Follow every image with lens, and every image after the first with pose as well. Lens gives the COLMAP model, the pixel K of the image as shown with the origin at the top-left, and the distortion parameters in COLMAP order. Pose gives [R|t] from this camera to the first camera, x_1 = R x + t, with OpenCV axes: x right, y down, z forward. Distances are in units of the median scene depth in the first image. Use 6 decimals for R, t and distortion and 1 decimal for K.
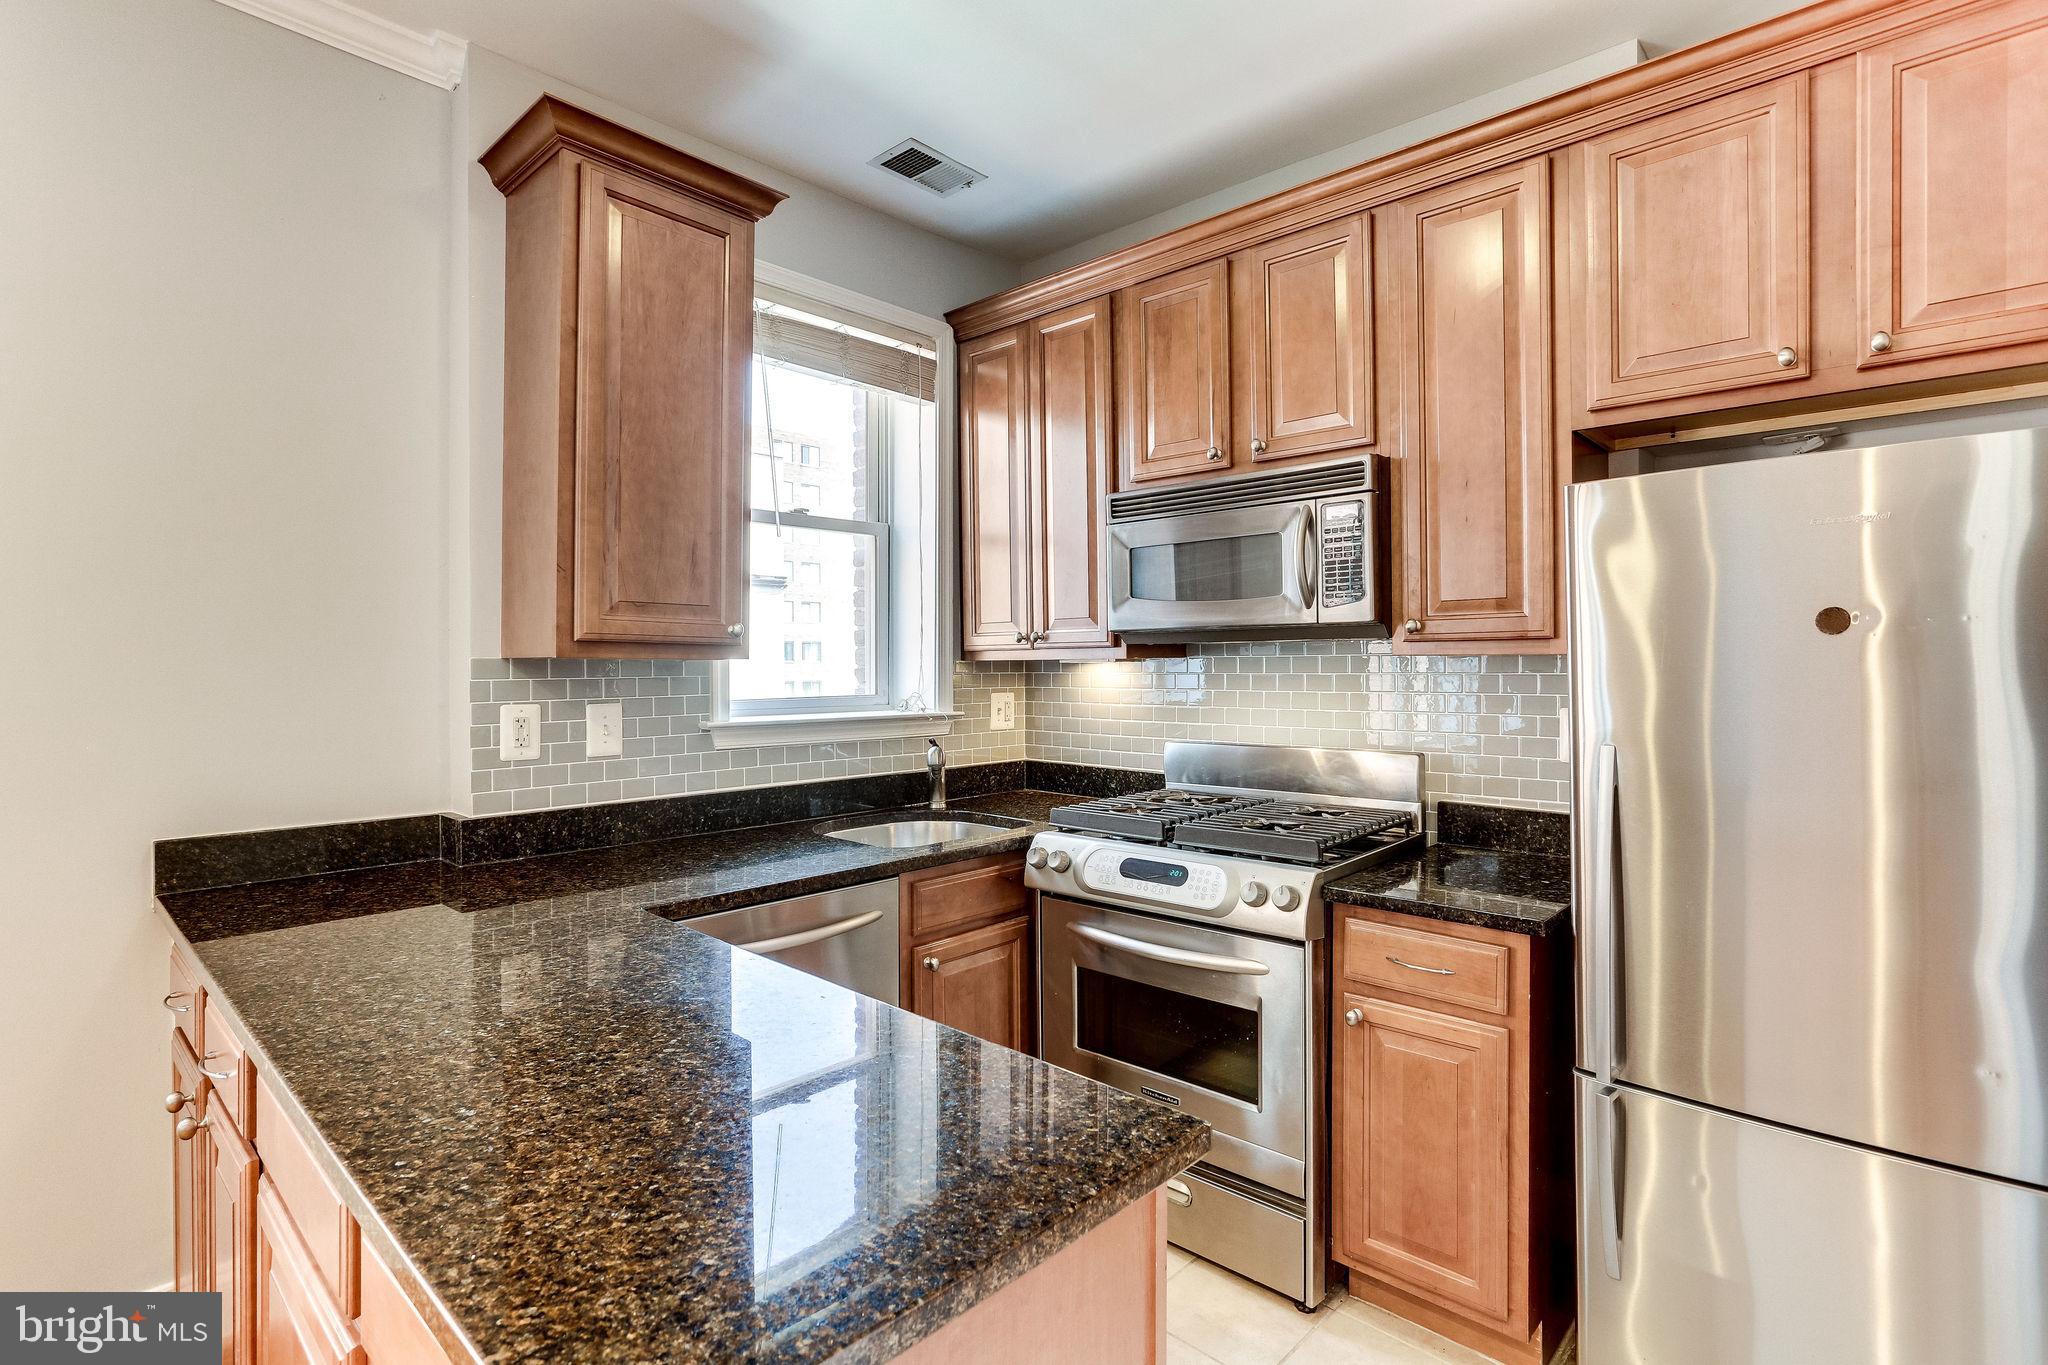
lens RADIAL K [[1014.3, 0, 1025.6], [0, 1014.3, 666.1], [0, 0, 1]] dist [-0.032028, 0.018196]
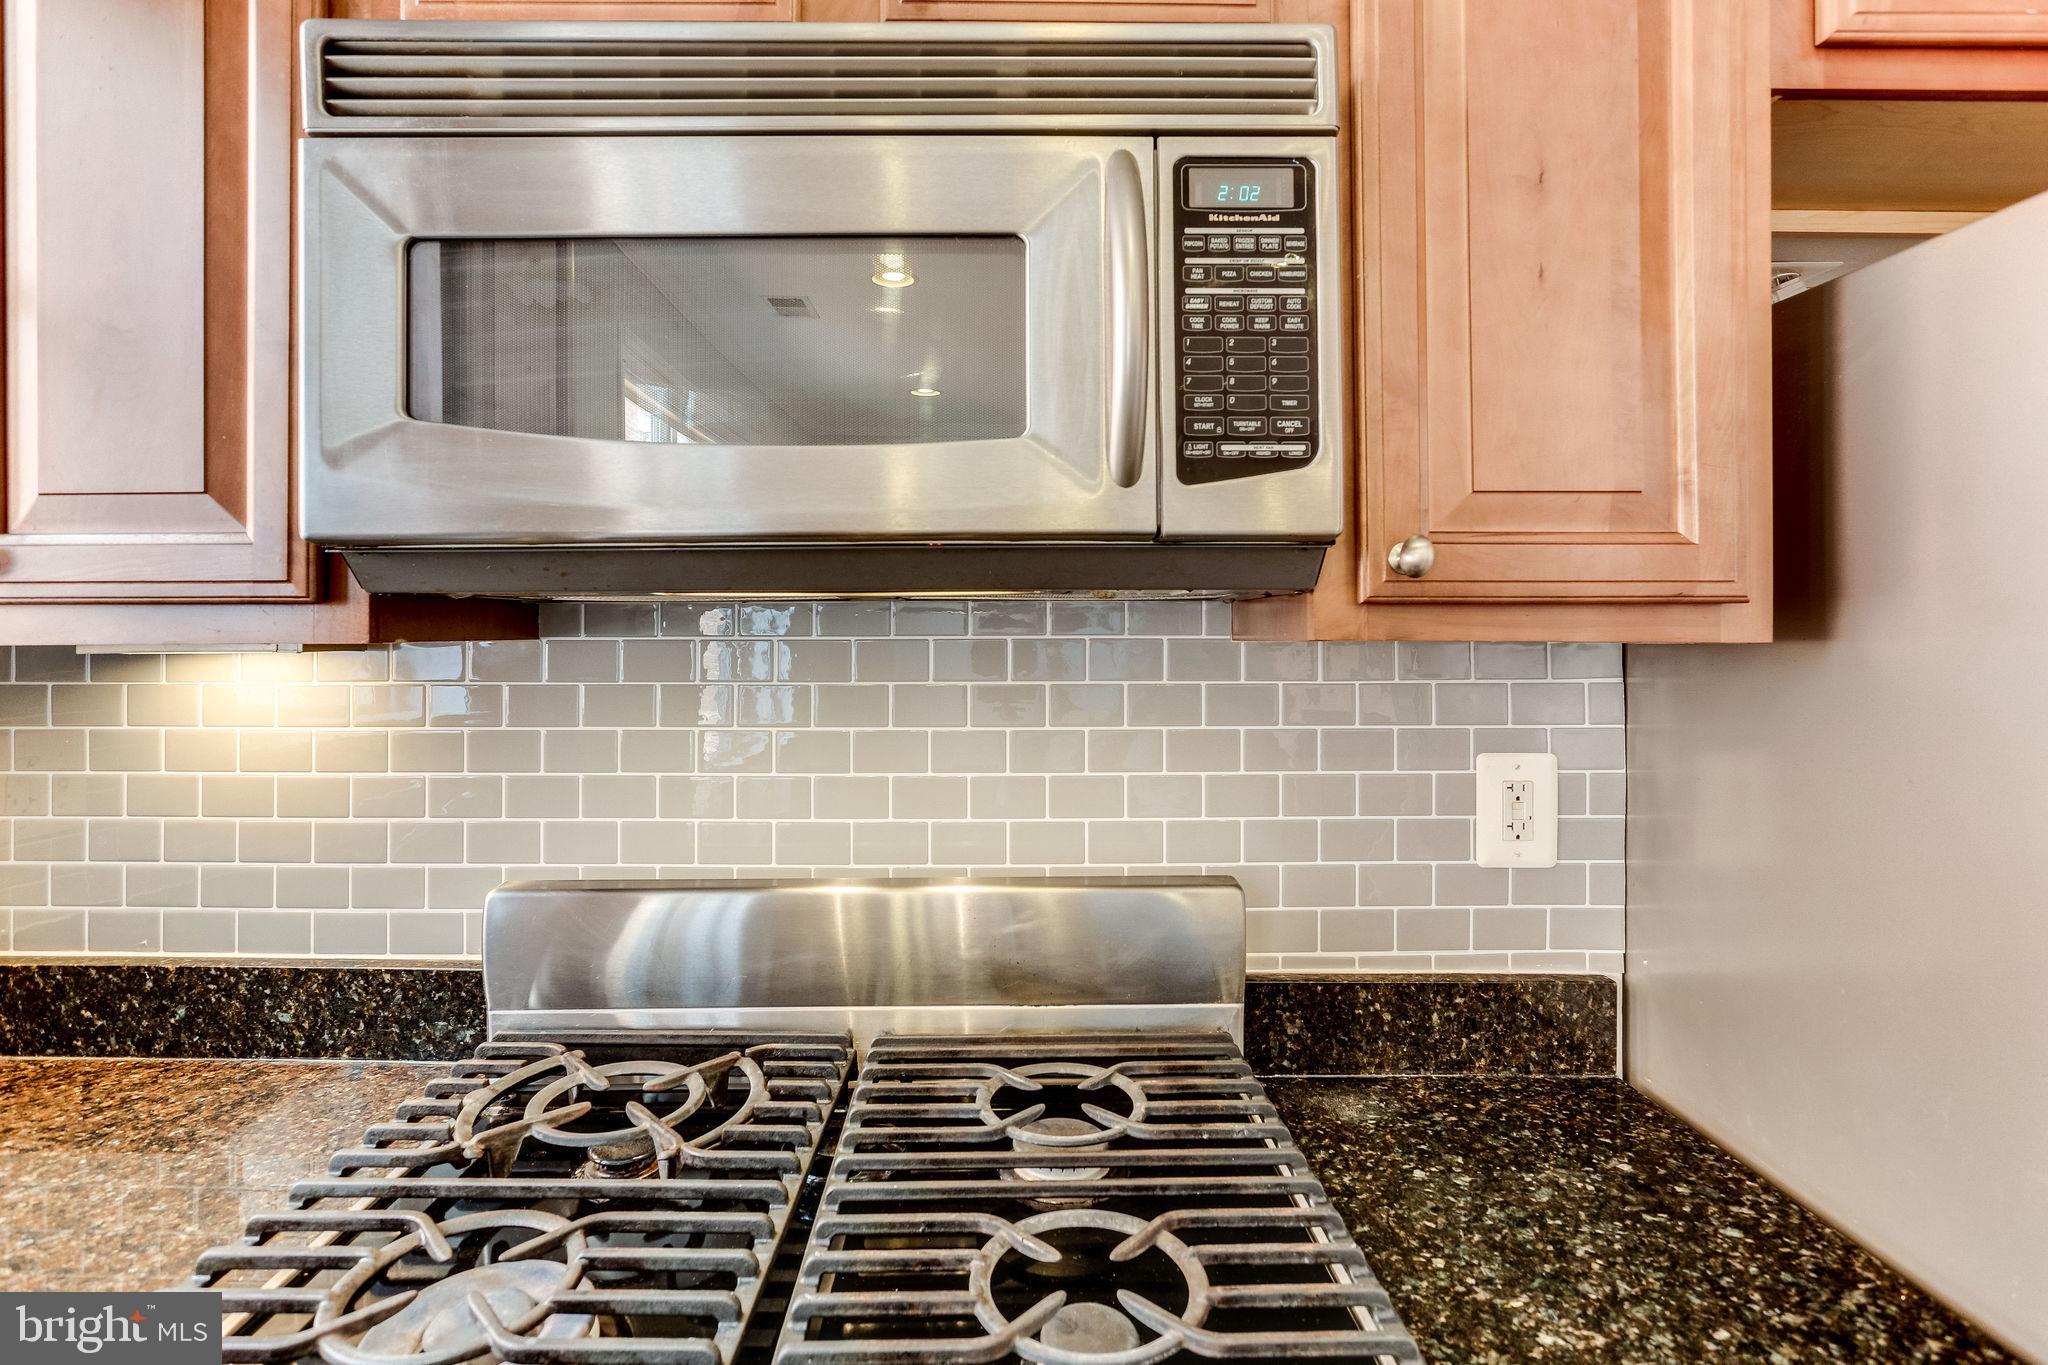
lens RADIAL K [[1014.3, 0, 1003.8], [0, 1014.3, 649.9], [0, 0, 1]] dist [-0.032028, 0.018196]
pose [[0.725106, 0.003043, 0.688631, 0.039527], [-0.001637, 0.999995, -0.002695, -0.005884], [-0.688636, 0.000827, 0.725107, 0.792080]]
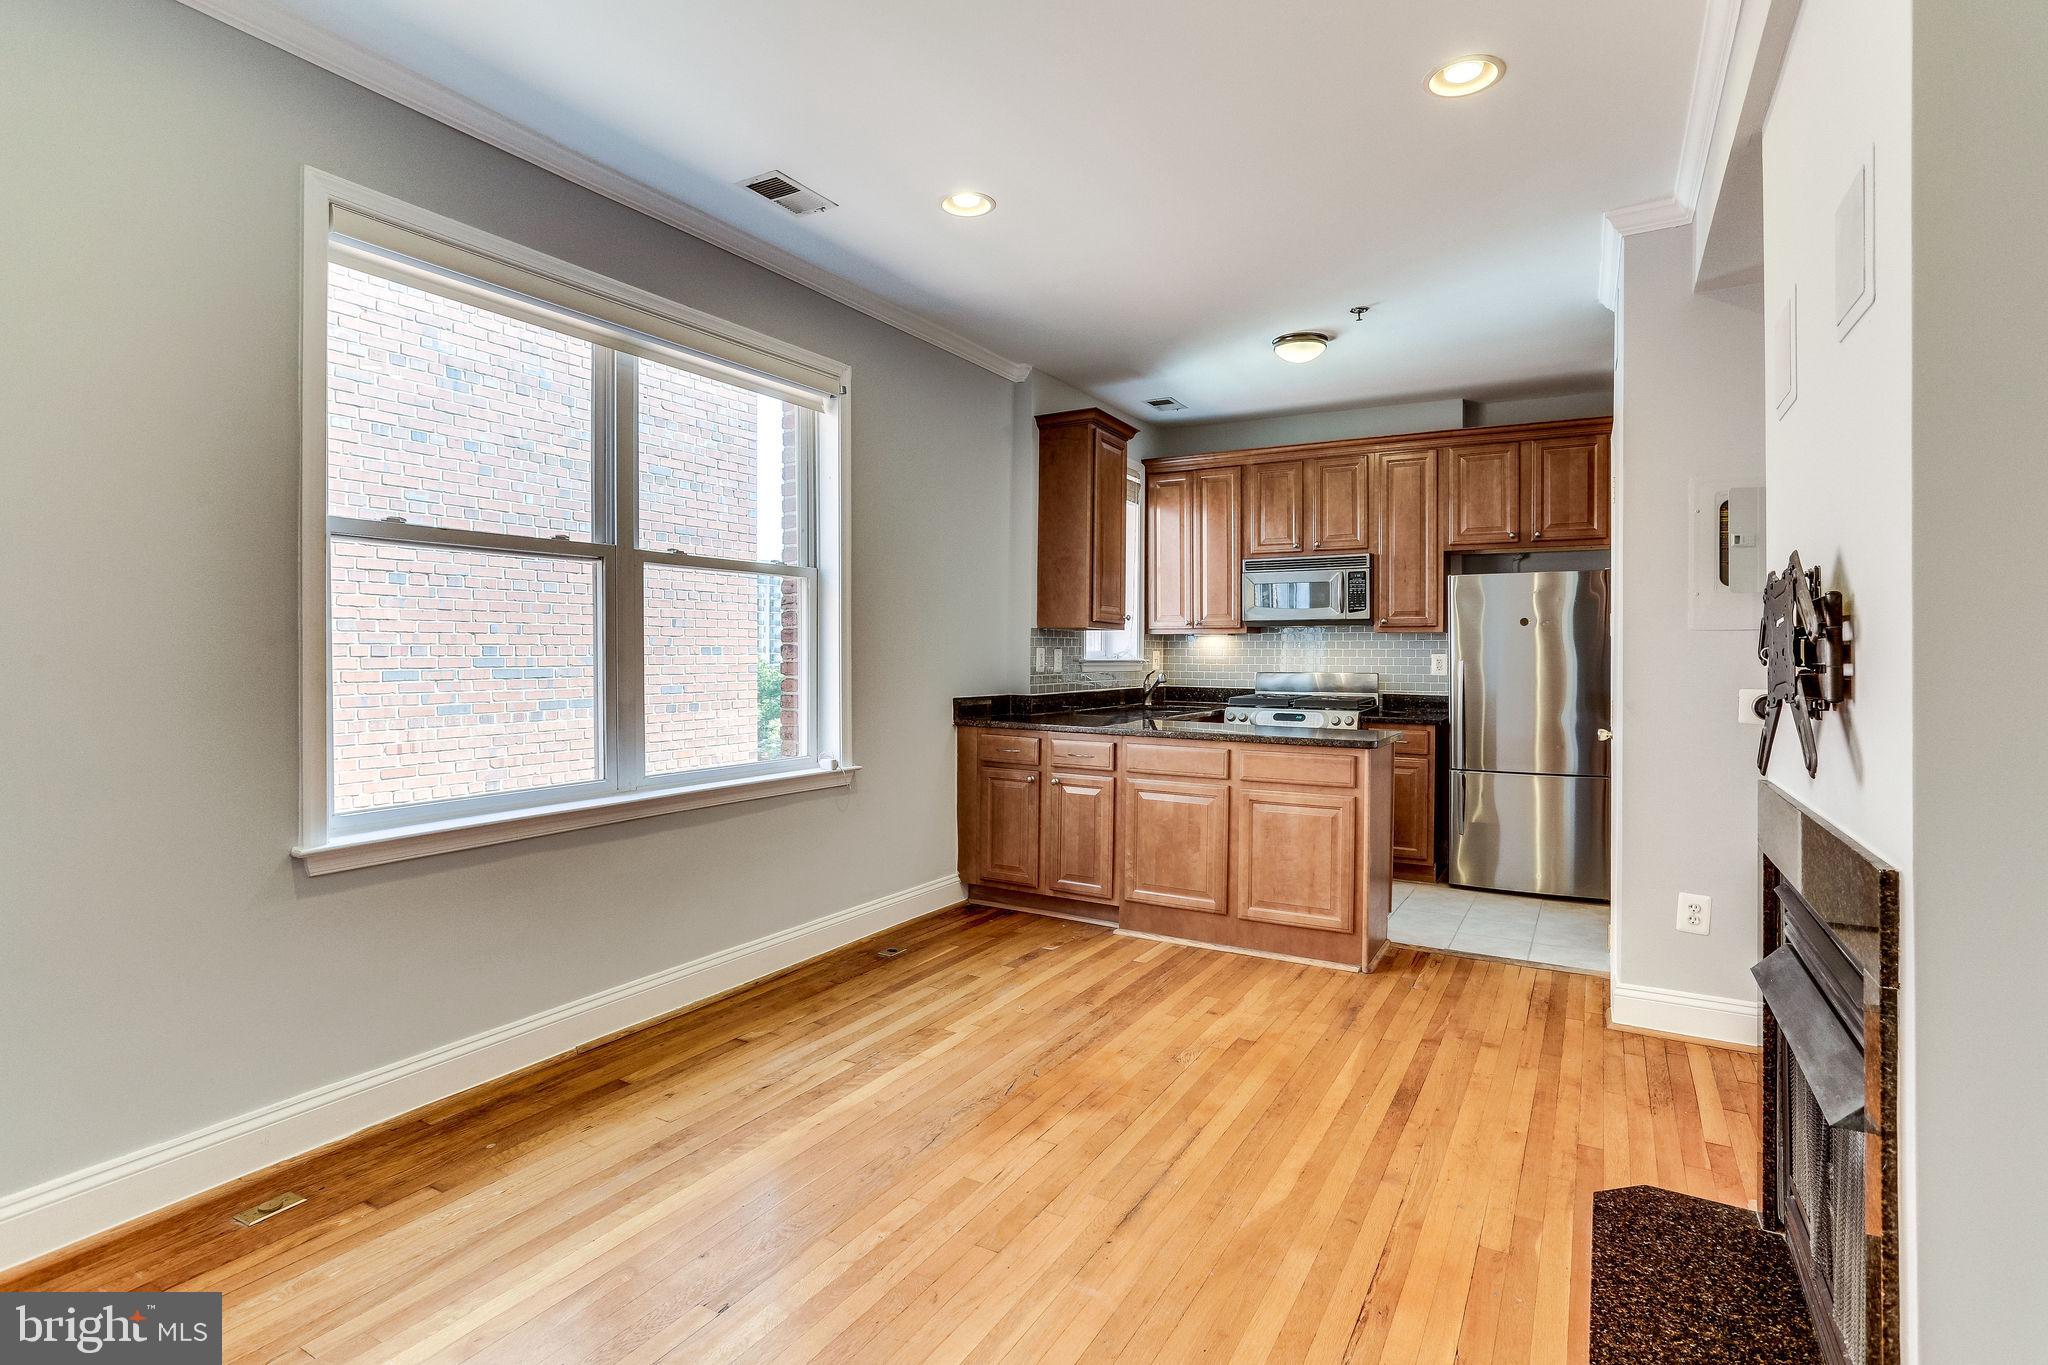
lens RADIAL K [[999.0, 0, 1035.9], [0, 999.0, 651.6], [0, 0, 1]] dist [-0.034659, 0.019181]
pose [[0.970339, 0.009752, 0.241551, -1.028287], [-0.008434, 0.999943, -0.006492, 0.059773], [-0.241600, 0.004262, 0.970367, -1.180891]]
